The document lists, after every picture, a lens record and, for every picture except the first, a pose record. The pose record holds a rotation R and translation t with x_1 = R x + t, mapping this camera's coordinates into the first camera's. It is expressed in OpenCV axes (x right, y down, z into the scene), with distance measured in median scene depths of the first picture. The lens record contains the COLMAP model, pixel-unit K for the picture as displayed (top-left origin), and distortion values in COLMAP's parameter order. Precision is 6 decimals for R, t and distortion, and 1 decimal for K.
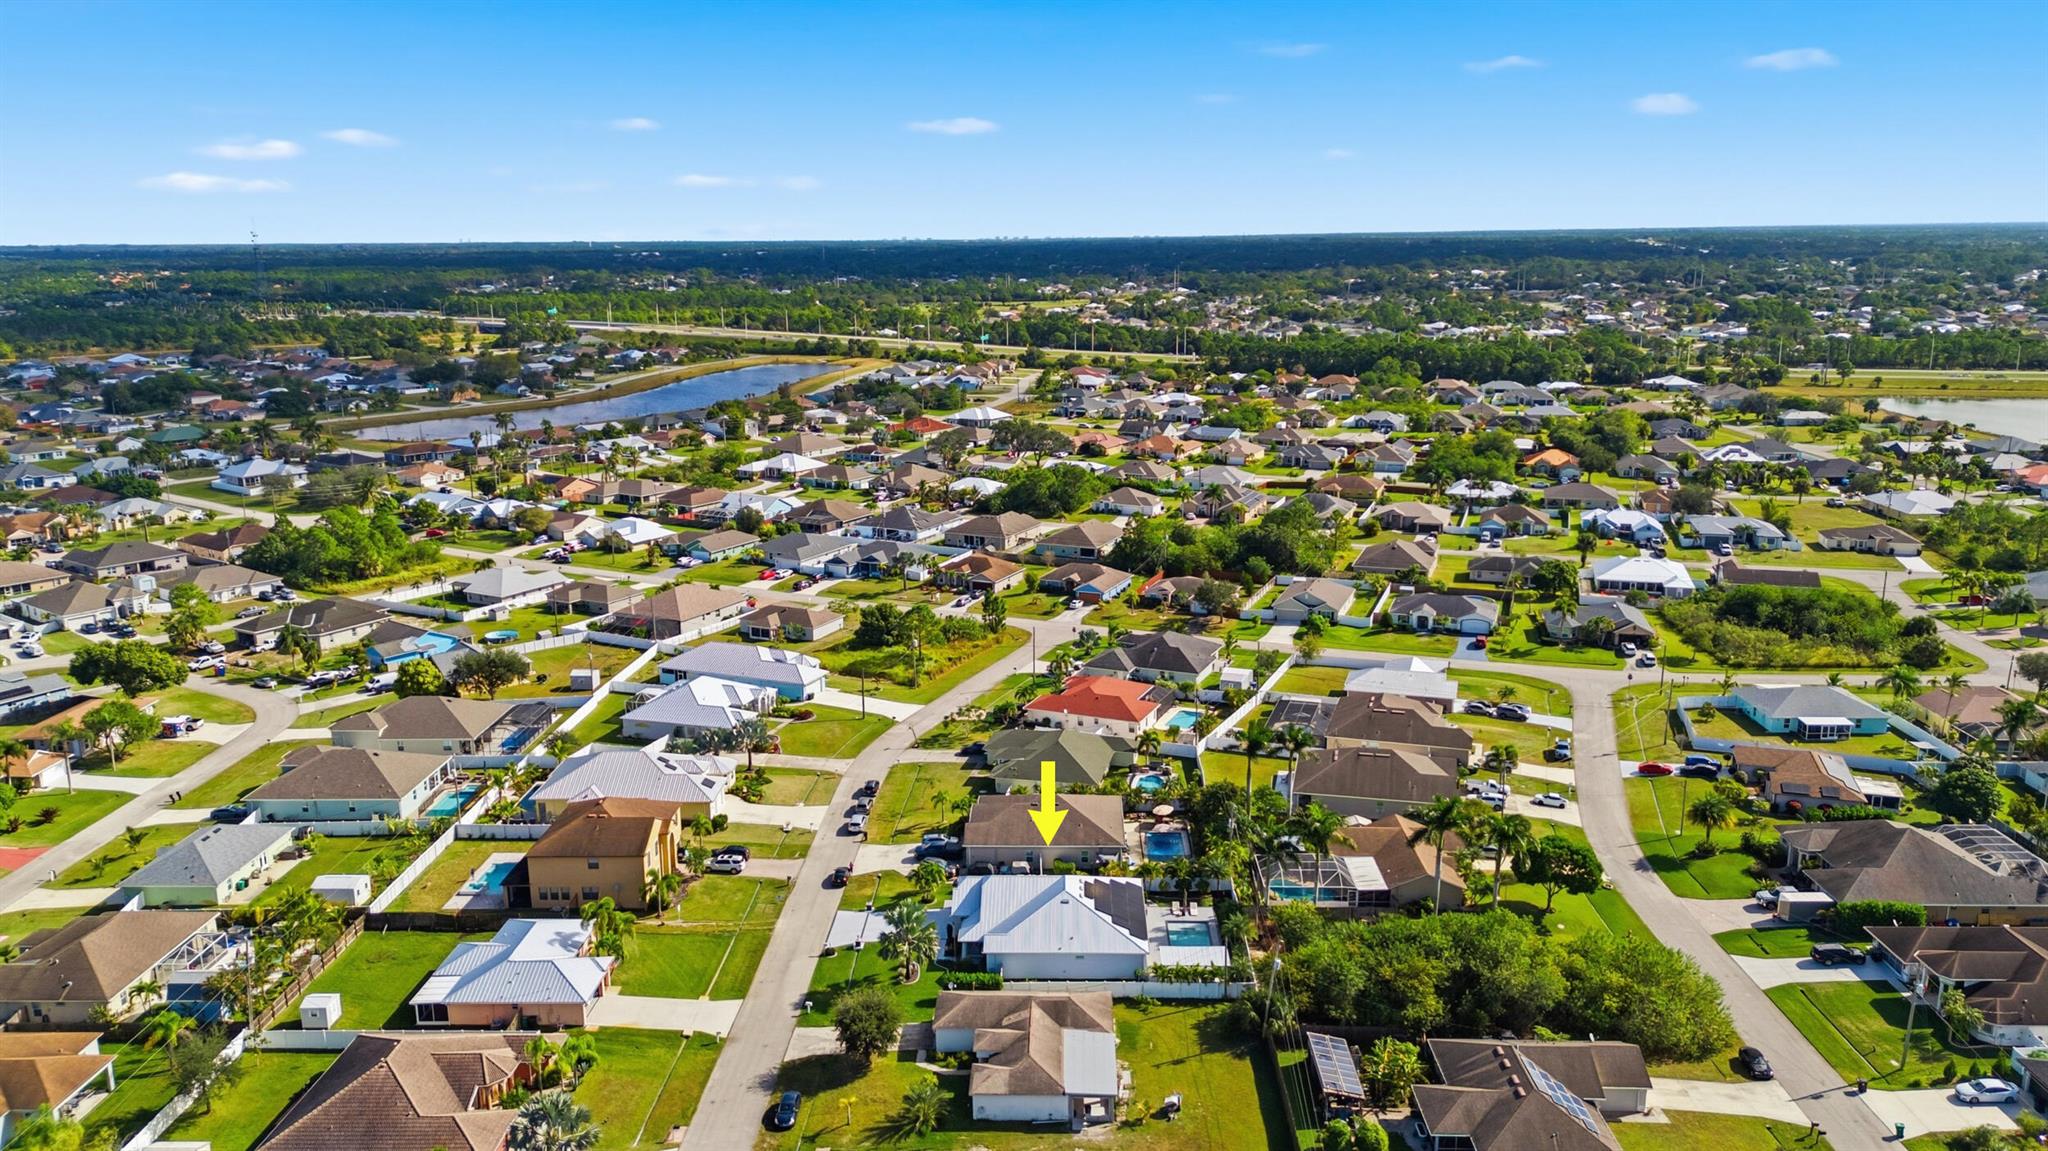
lens RADIAL K [[1489.8, 0, 1024.0], [0, 1489.8, 575.5], [0, 0, 1]] dist [0.107450, -0.123126]
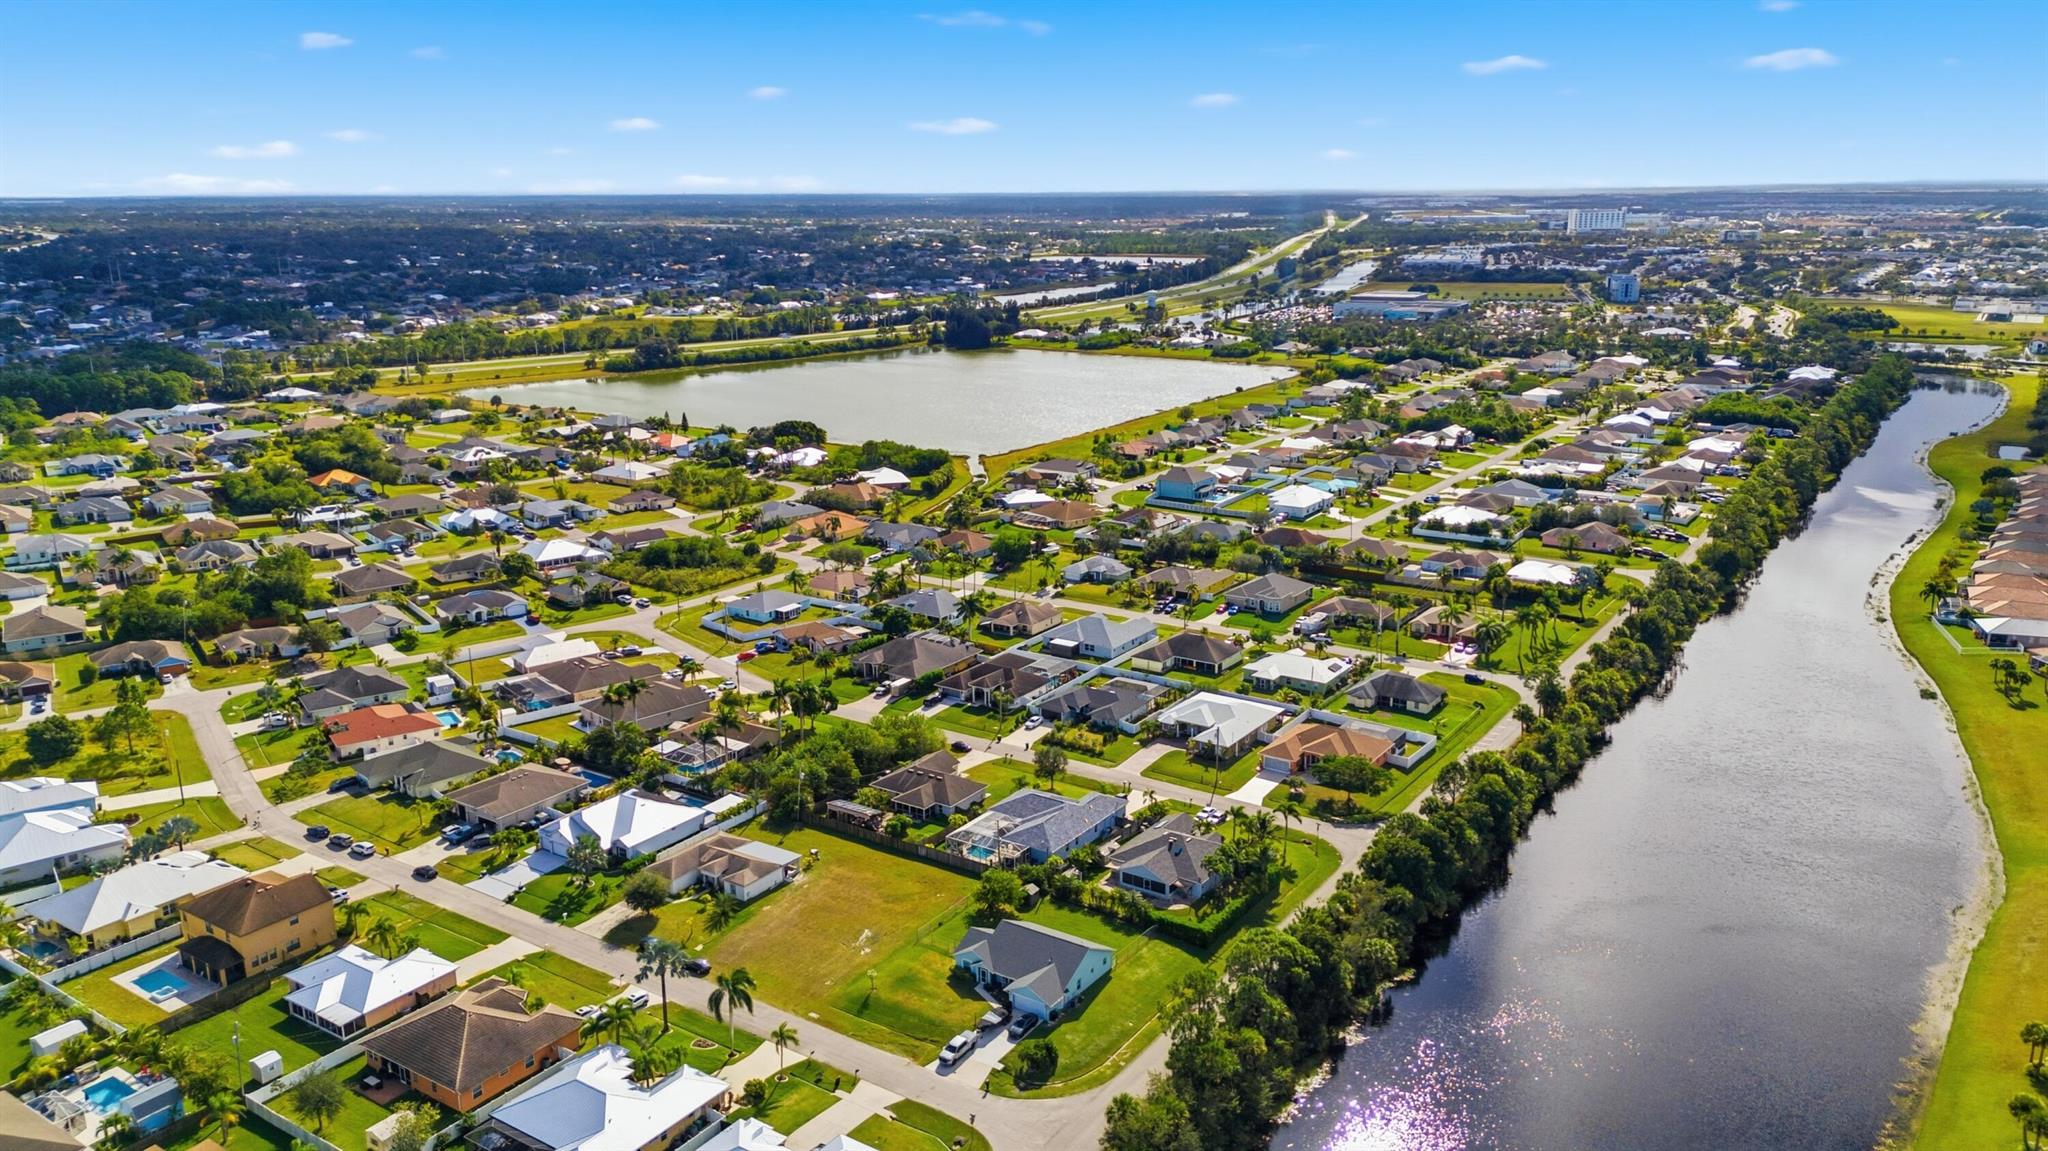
lens RADIAL K [[1489.8, 0, 1024.0], [0, 1489.8, 575.5], [0, 0, 1]] dist [0.107450, -0.123126]
pose [[0.530781, -0.204634, 0.822434, -0.656058], [0.188386, 0.974622, 0.120920, -0.086405], [-0.826307, 0.090753, 0.555861, -0.150726]]
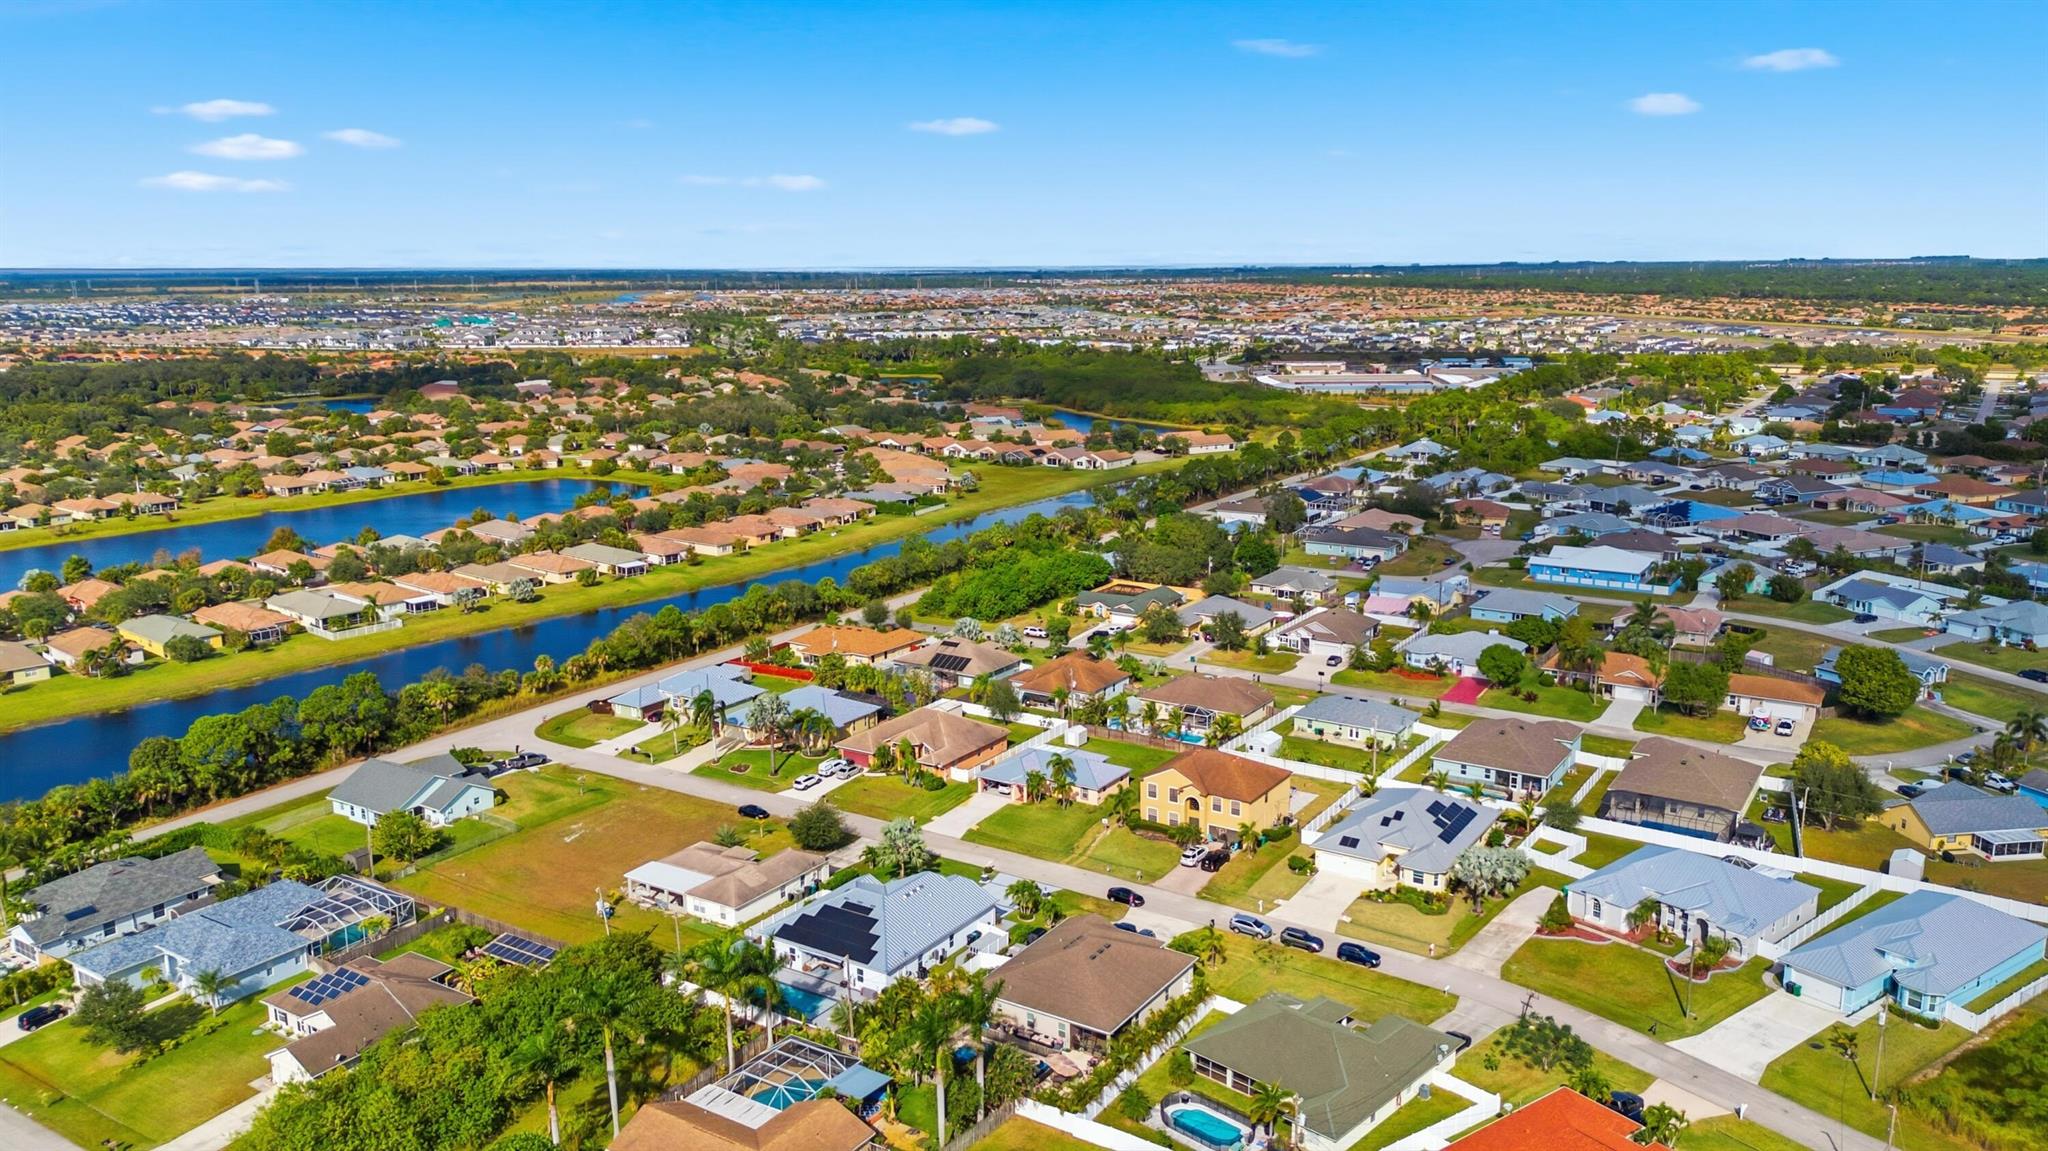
lens RADIAL K [[1489.8, 0, 1024.0], [0, 1489.8, 575.5], [0, 0, 1]] dist [0.107450, -0.123126]
pose [[-0.517246, 0.189654, -0.834558, 0.518474], [-0.175213, 0.931017, 0.320168, -0.224465], [0.837709, 0.311831, -0.448336, 0.976226]]
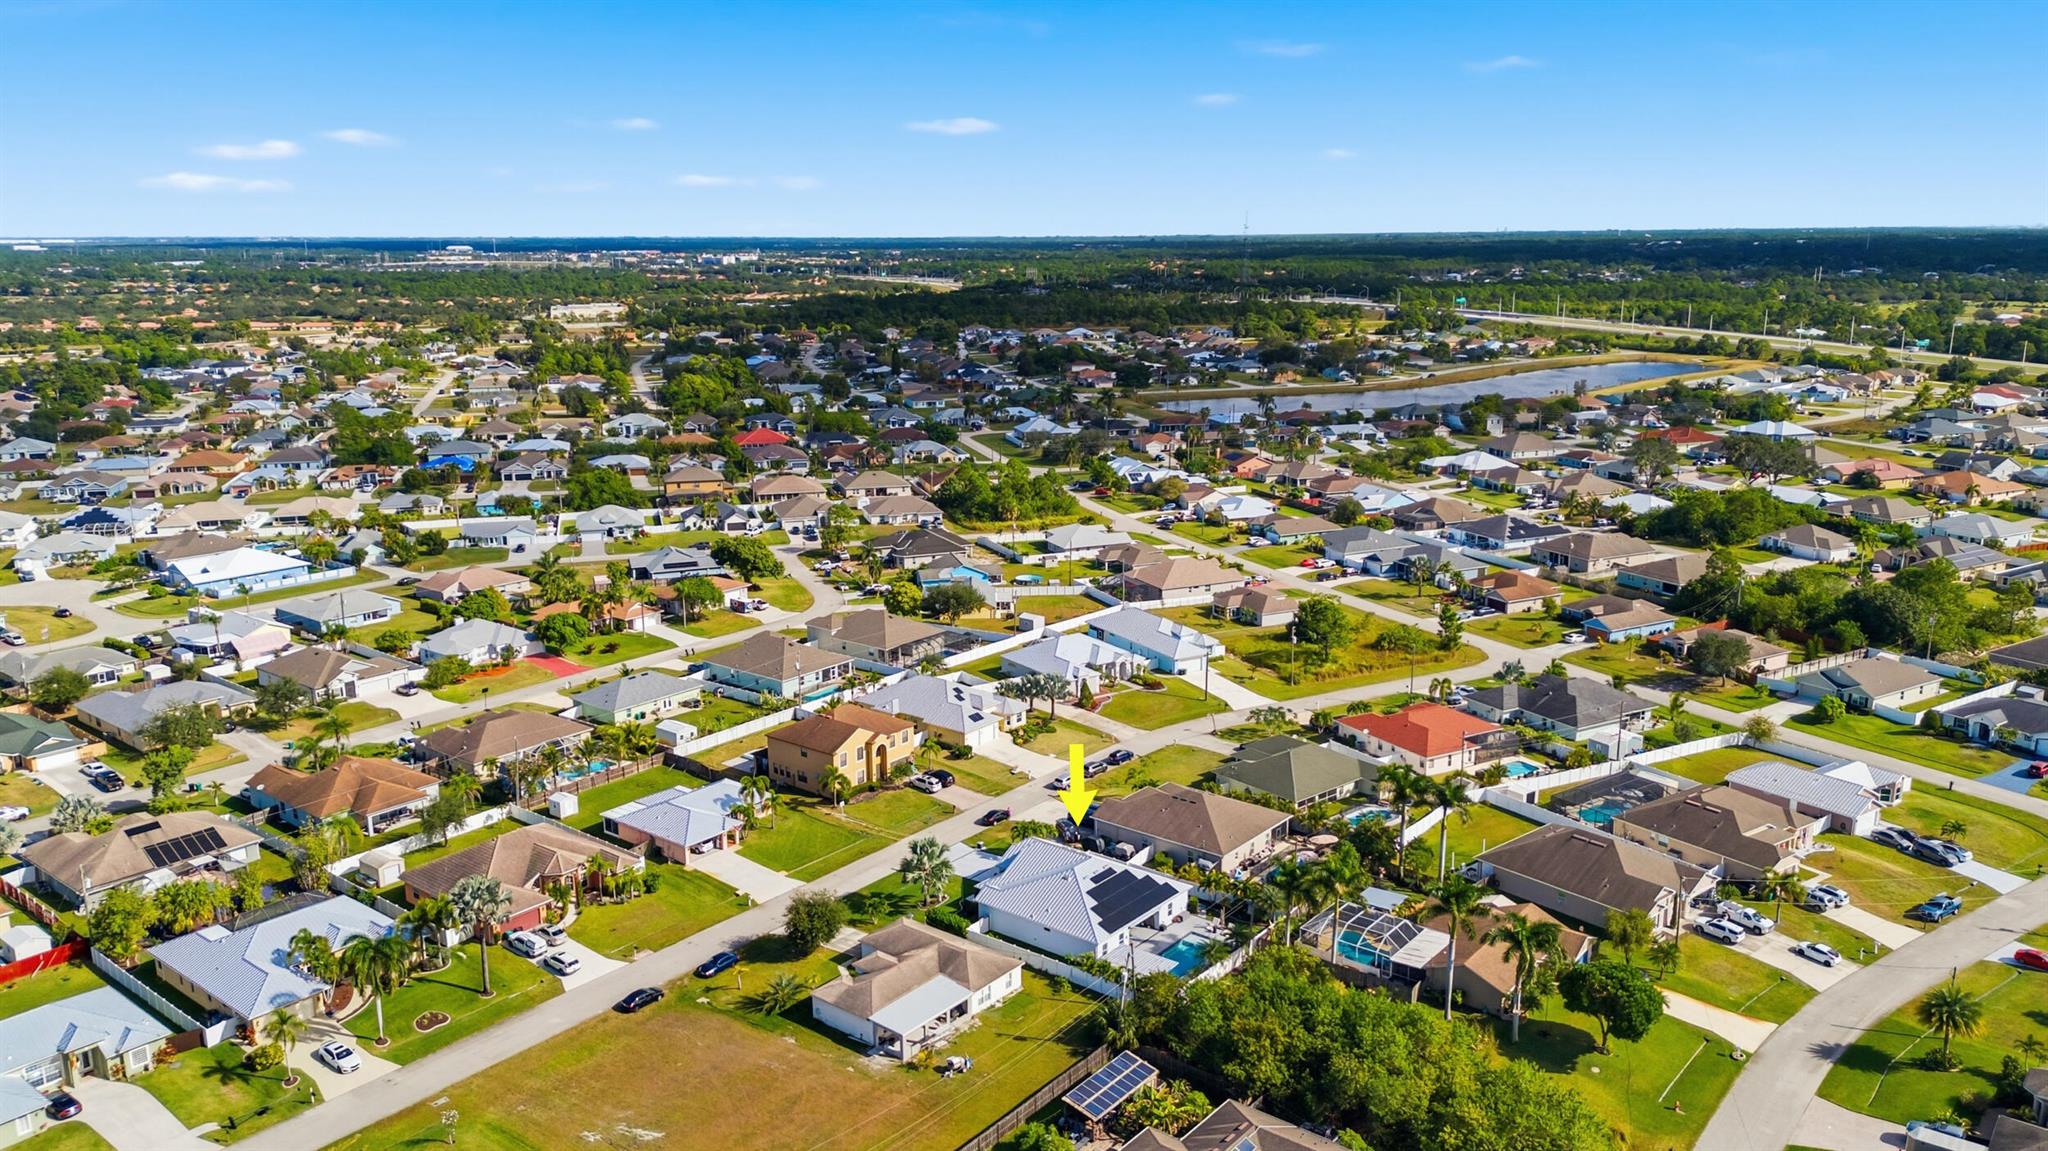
lens RADIAL K [[1489.8, 0, 1024.0], [0, 1489.8, 575.5], [0, 0, 1]] dist [0.107450, -0.123126]
pose [[0.798723, 0.140885, -0.584973, 0.375988], [-0.136657, 0.989270, 0.051664, -0.024974], [0.585975, 0.038675, 0.809405, 0.088485]]
